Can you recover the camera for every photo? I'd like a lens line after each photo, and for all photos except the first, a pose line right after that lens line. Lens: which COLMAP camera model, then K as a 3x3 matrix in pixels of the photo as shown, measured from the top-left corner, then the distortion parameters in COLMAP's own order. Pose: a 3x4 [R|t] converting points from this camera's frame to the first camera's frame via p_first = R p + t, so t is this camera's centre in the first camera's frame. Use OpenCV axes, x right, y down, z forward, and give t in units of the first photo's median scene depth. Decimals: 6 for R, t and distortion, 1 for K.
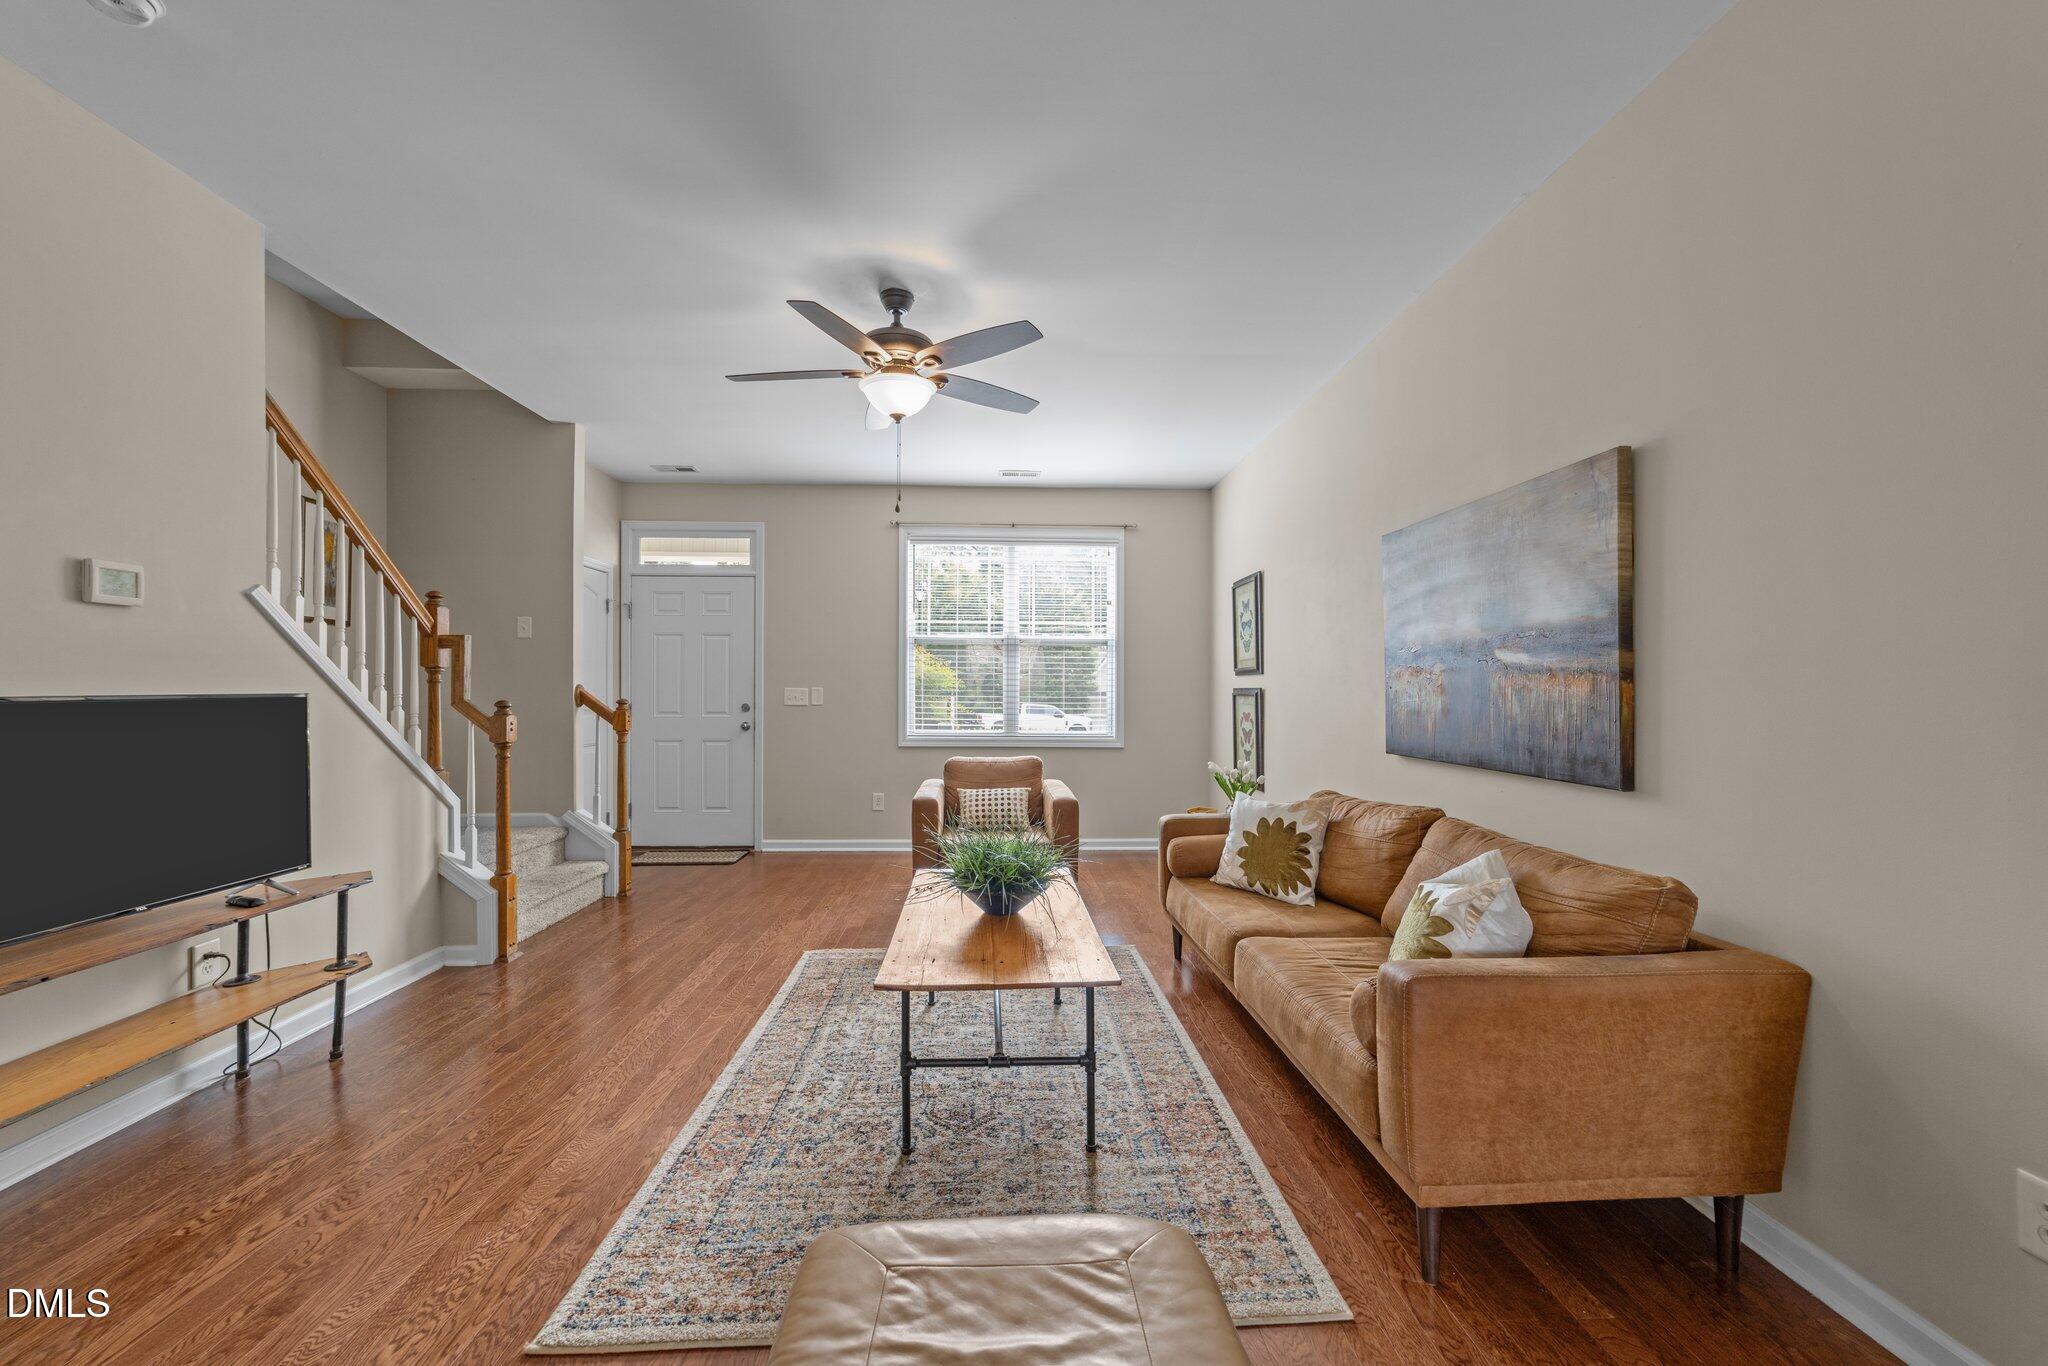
lens RADIAL K [[785.2, 0, 1022.5], [0, 785.2, 685.4], [0, 0, 1]] dist [-0.003196, 0.000167]
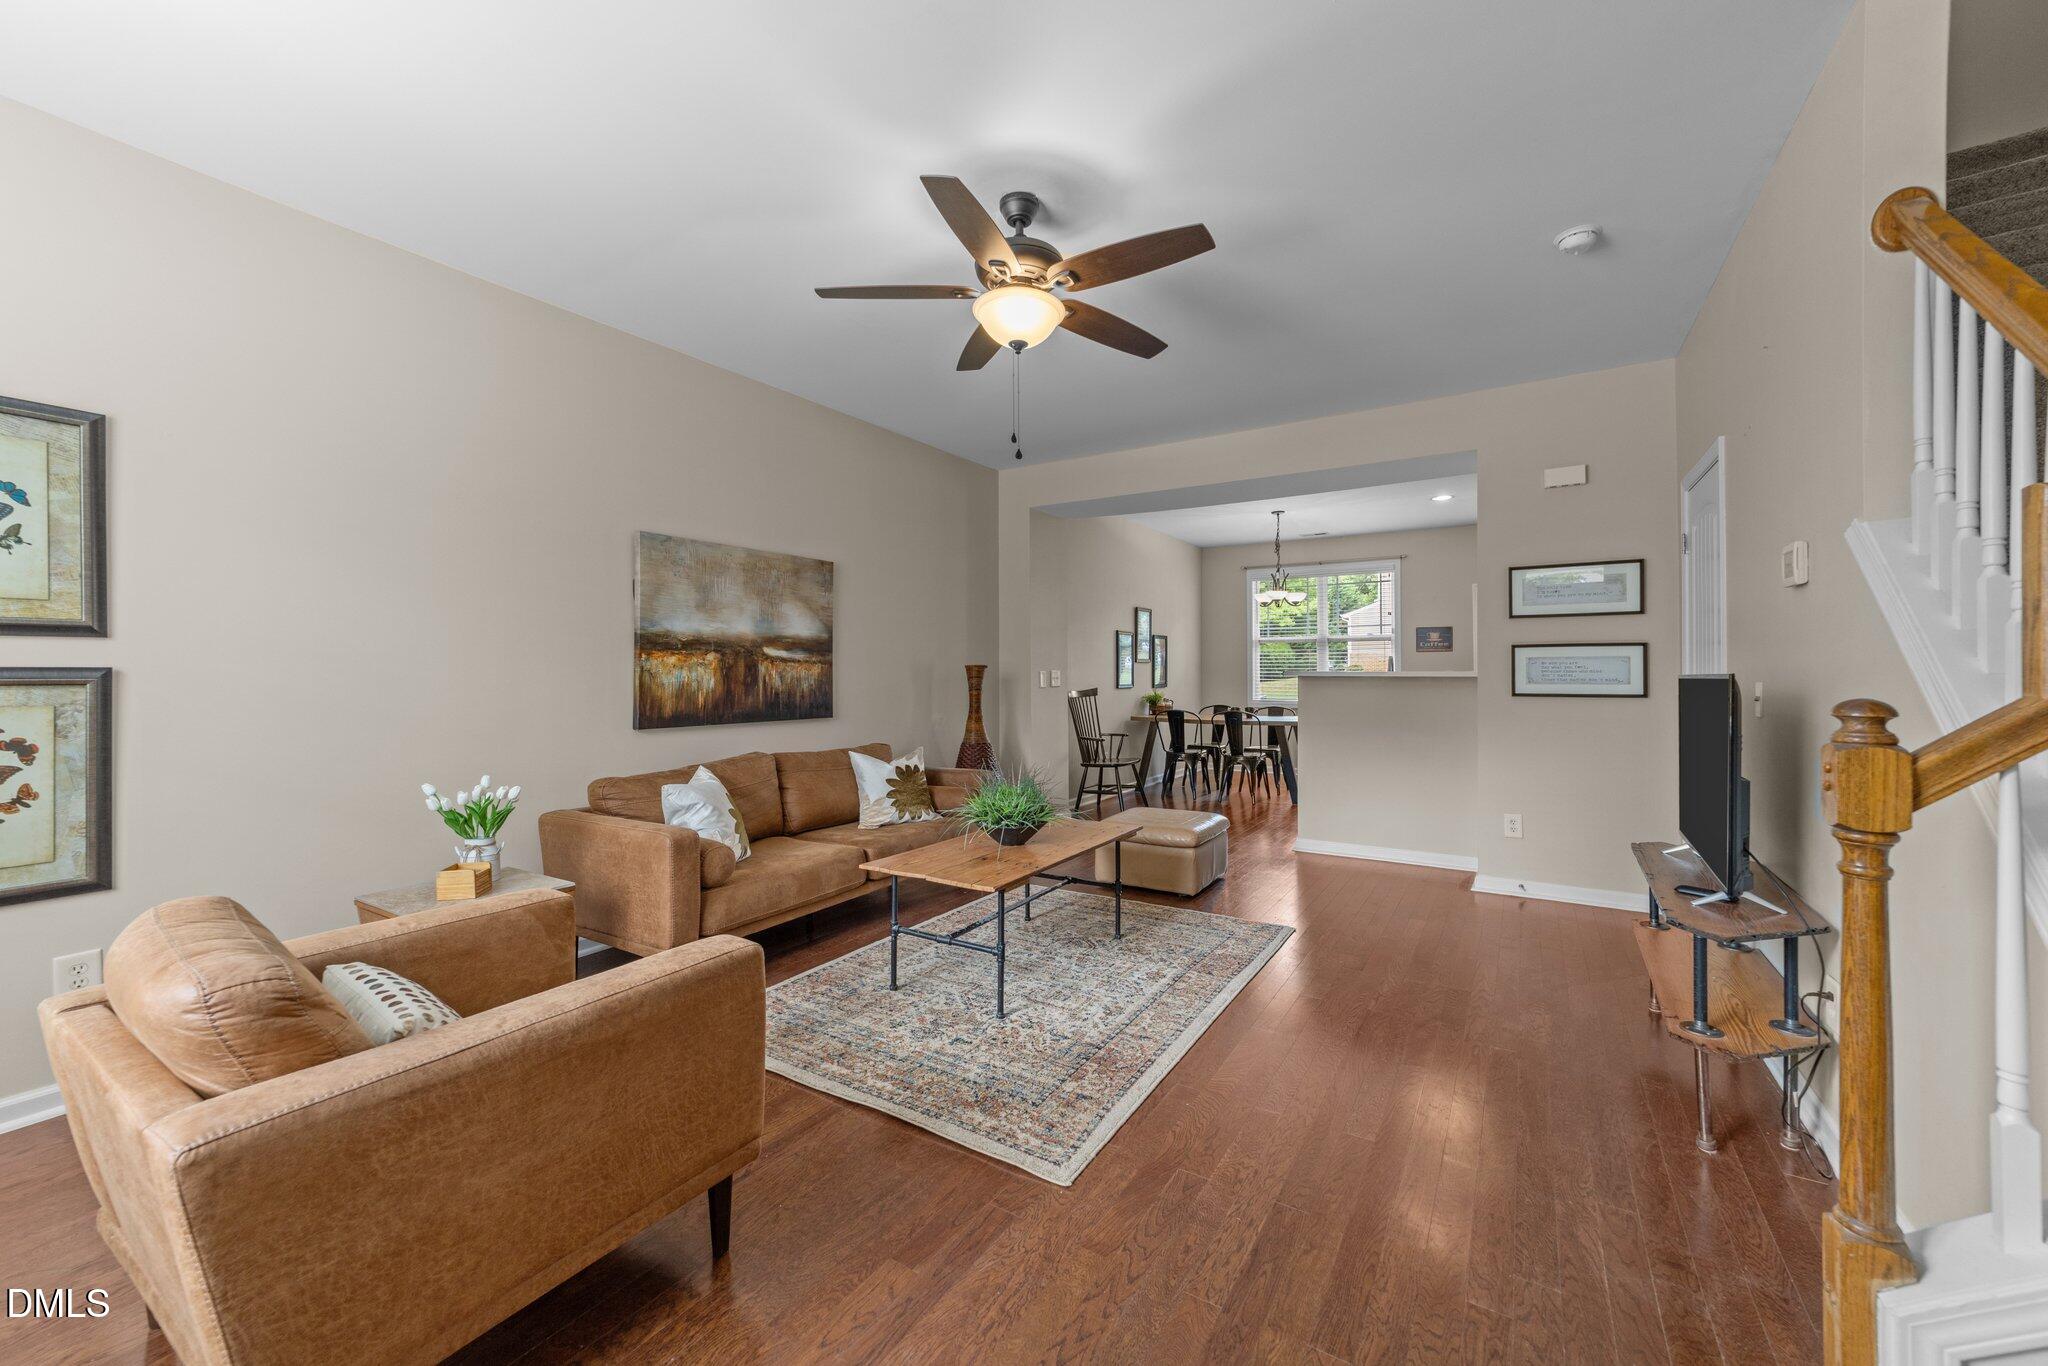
lens RADIAL K [[785.2, 0, 1028.2], [0, 785.2, 674.0], [0, 0, 1]] dist [-0.003196, 0.000167]
pose [[-0.821681, 0.000671, 0.569947, -0.787734], [-0.001019, 0.999996, -0.002646, 0.014401], [-0.569947, -0.002755, -0.821677, 2.065207]]
